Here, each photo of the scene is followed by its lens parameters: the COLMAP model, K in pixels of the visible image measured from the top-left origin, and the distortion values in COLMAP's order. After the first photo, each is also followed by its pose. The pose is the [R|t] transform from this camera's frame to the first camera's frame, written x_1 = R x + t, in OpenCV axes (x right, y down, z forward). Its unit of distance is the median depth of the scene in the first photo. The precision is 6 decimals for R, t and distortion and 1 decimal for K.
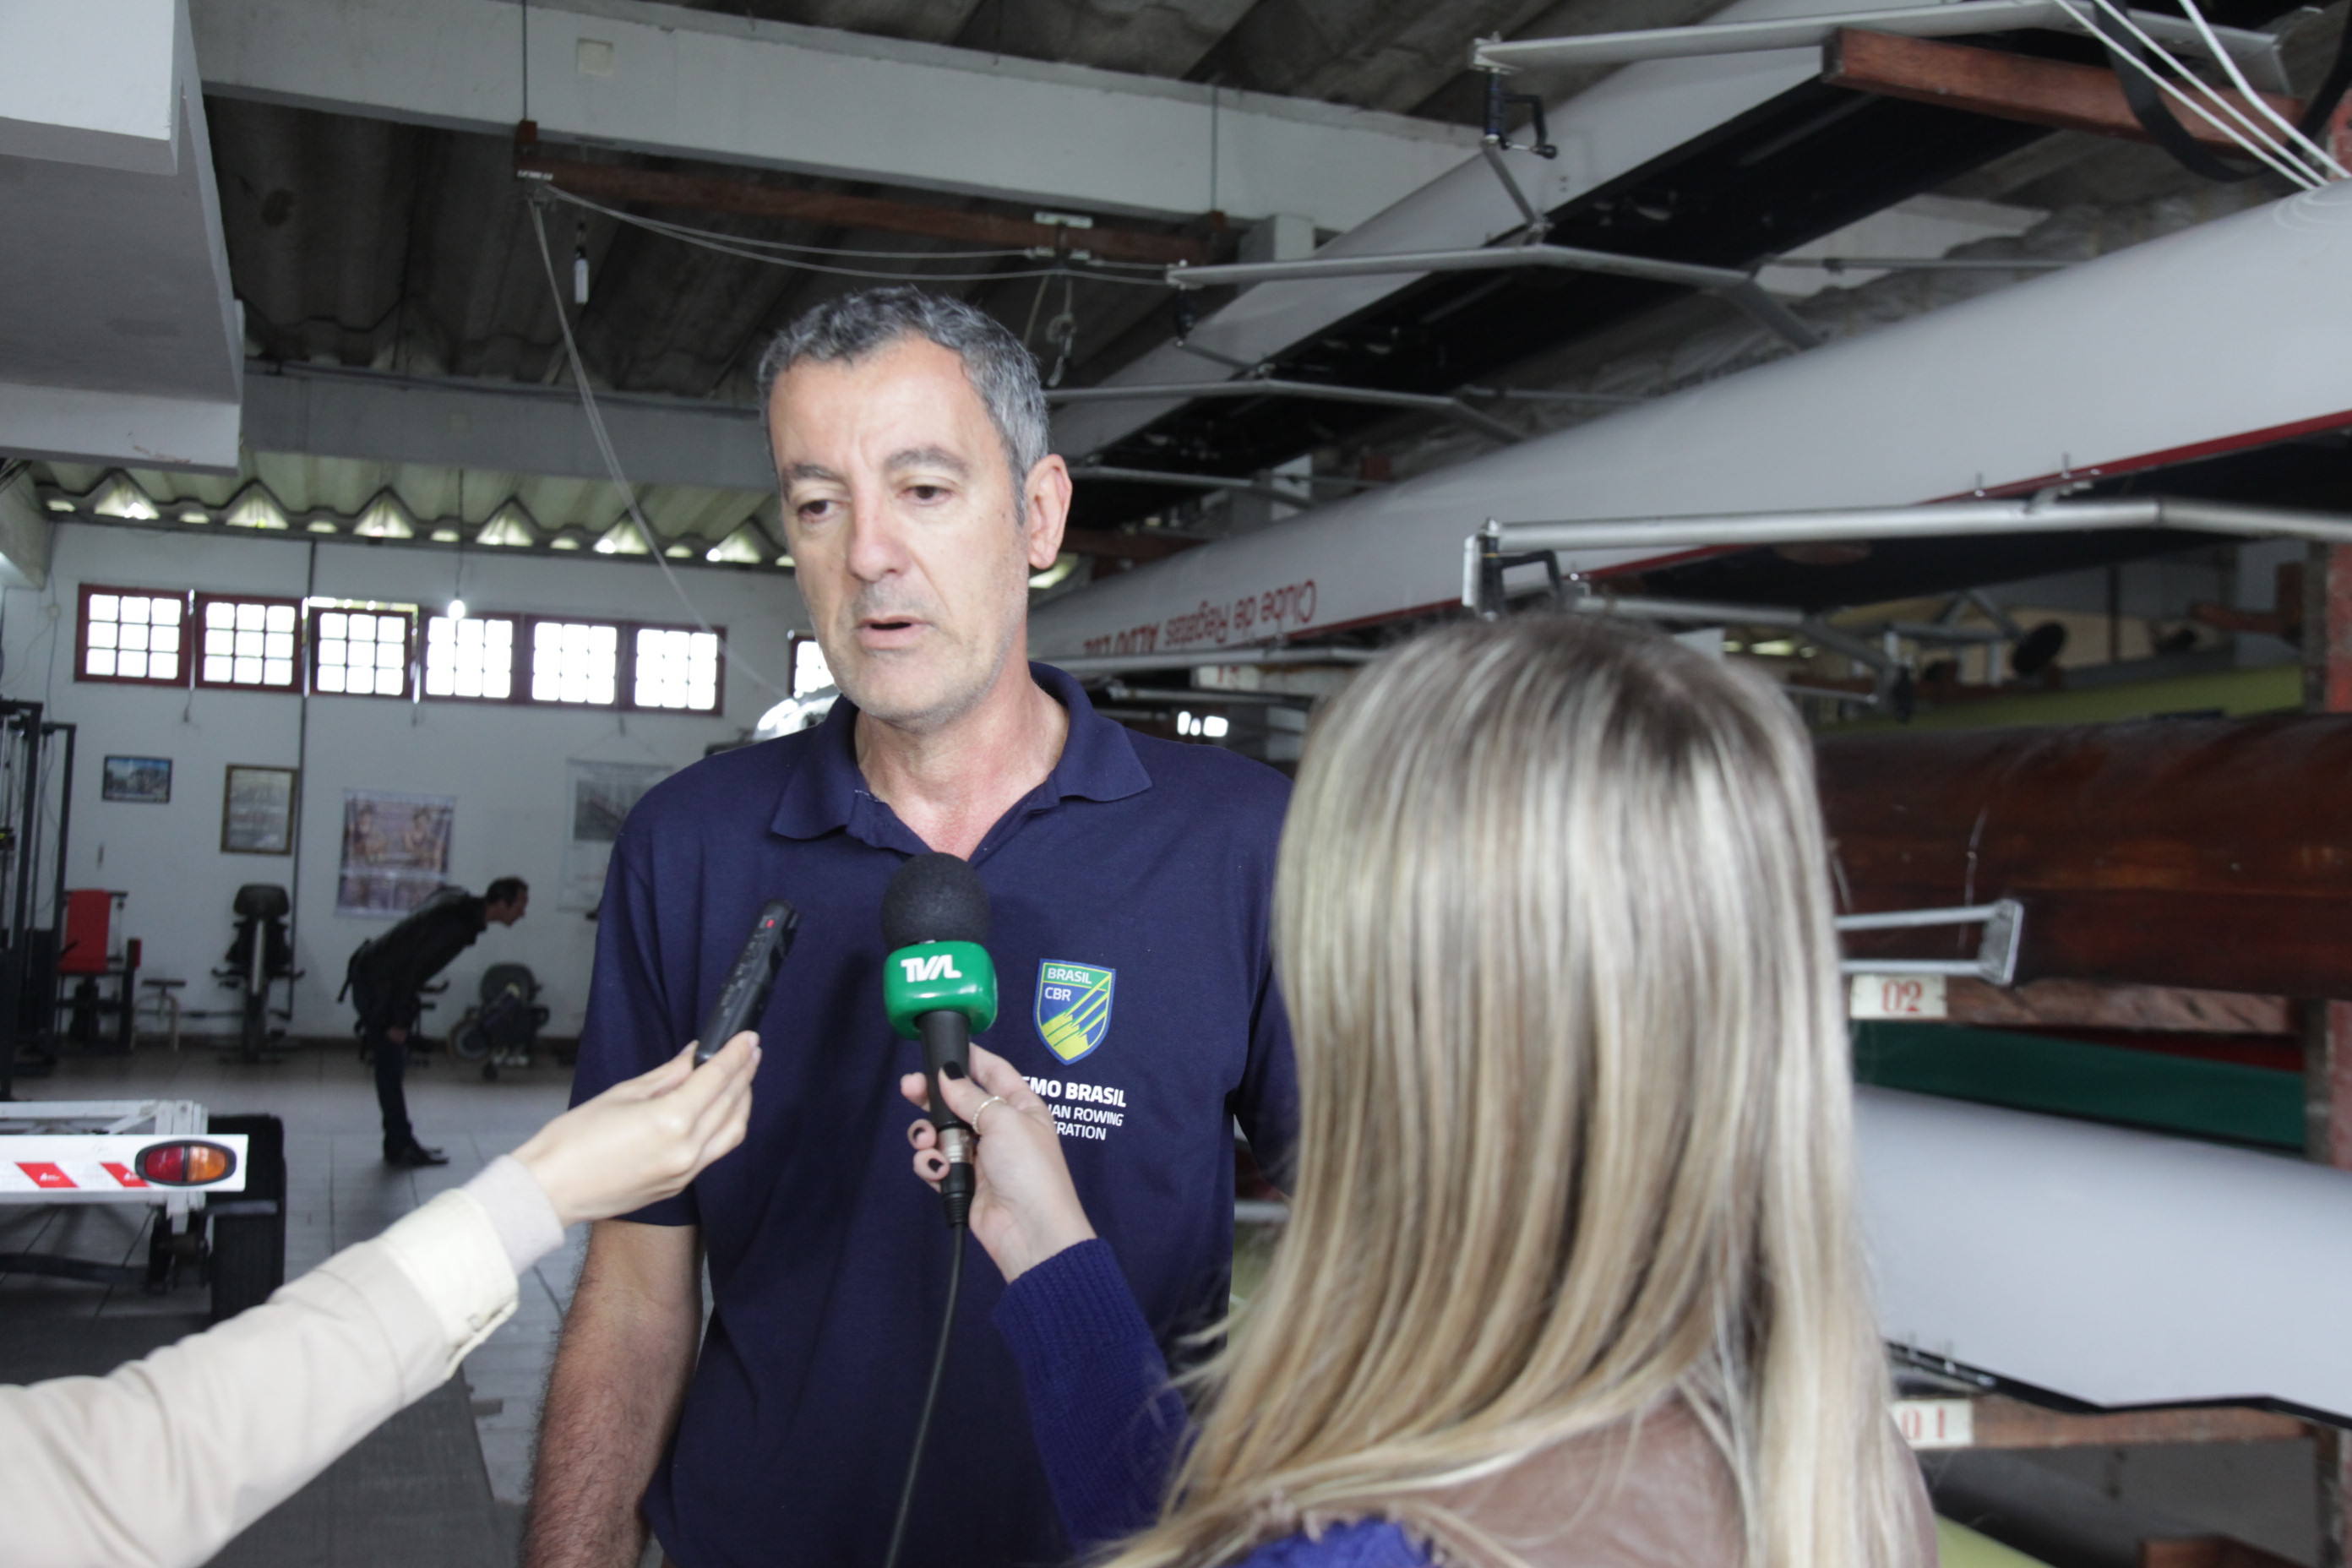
lens RADIAL K [[2383.3, 0, 1176.0], [0, 2383.3, 784.0], [0, 0, 1]] dist [0.053056, 0.011691]
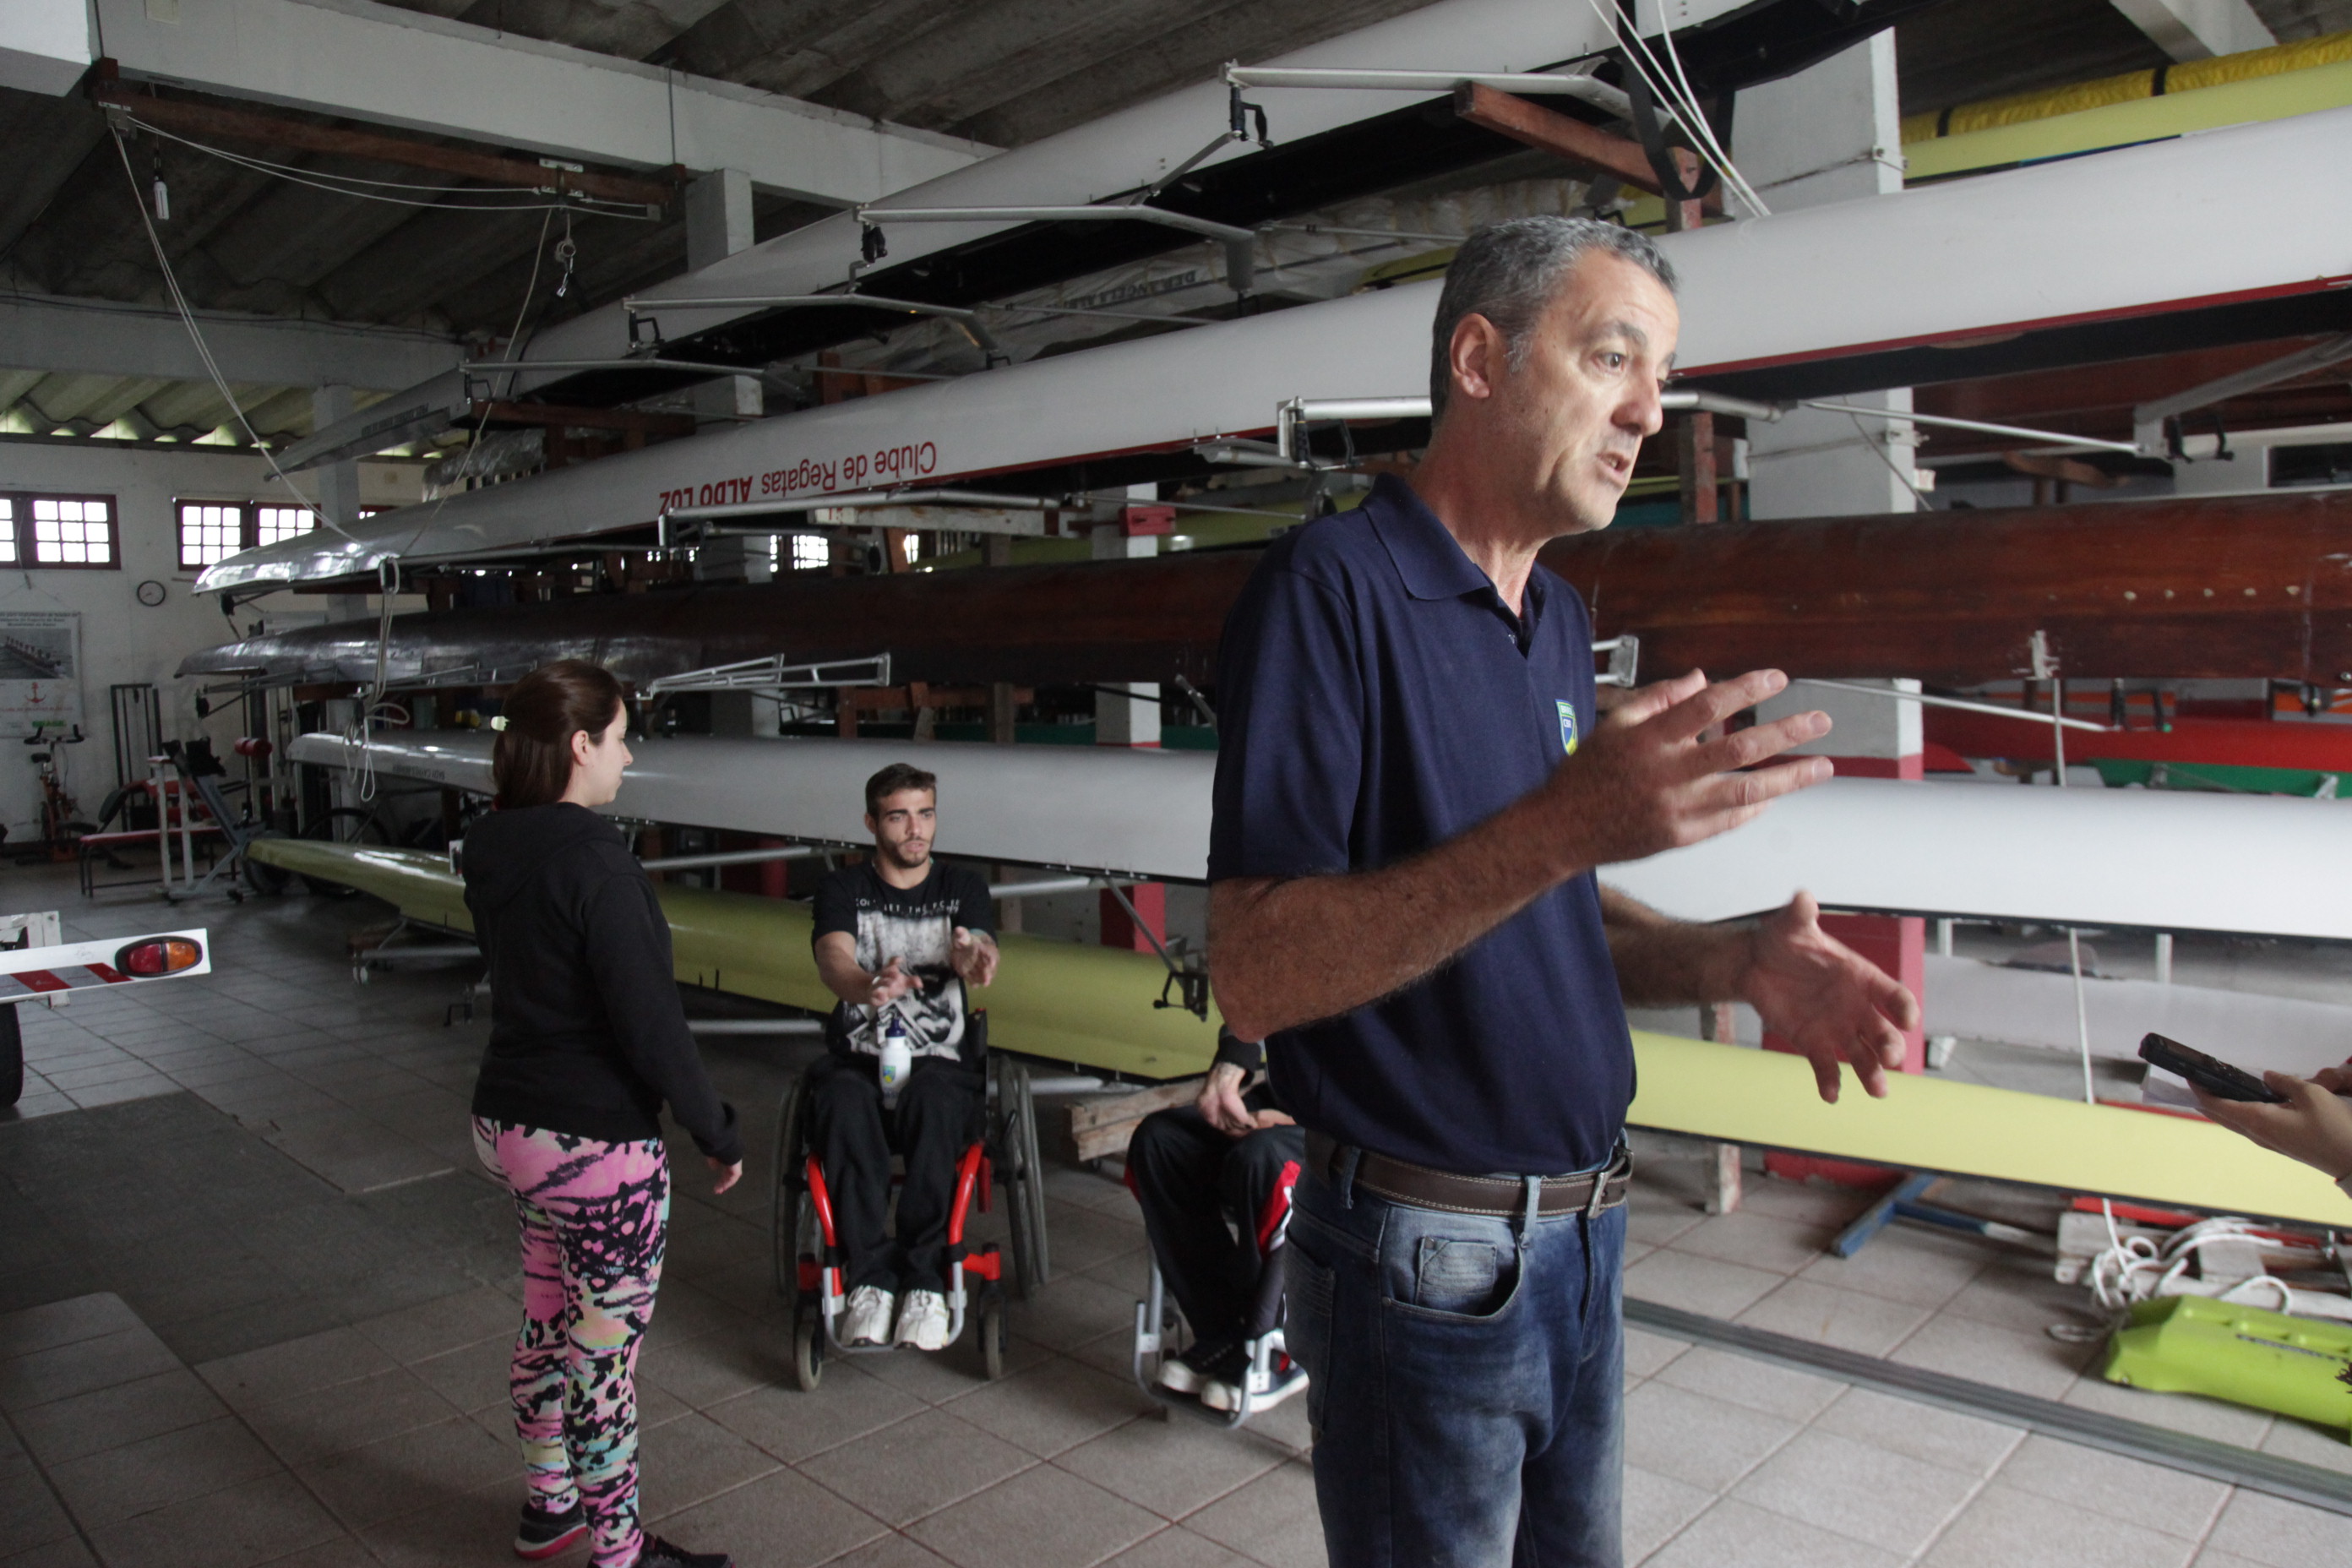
lens RADIAL K [[1669.5, 0, 1176.0], [0, 1669.5, 784.0], [0, 0, 1]] dist [-0.099219, 0.073812]
pose [[0.899676, -0.096977, 0.425651, -0.157059], [0.045778, 0.990596, 0.128931, -0.004266], [-0.434152, -0.096510, 0.895655, 0.037489]]
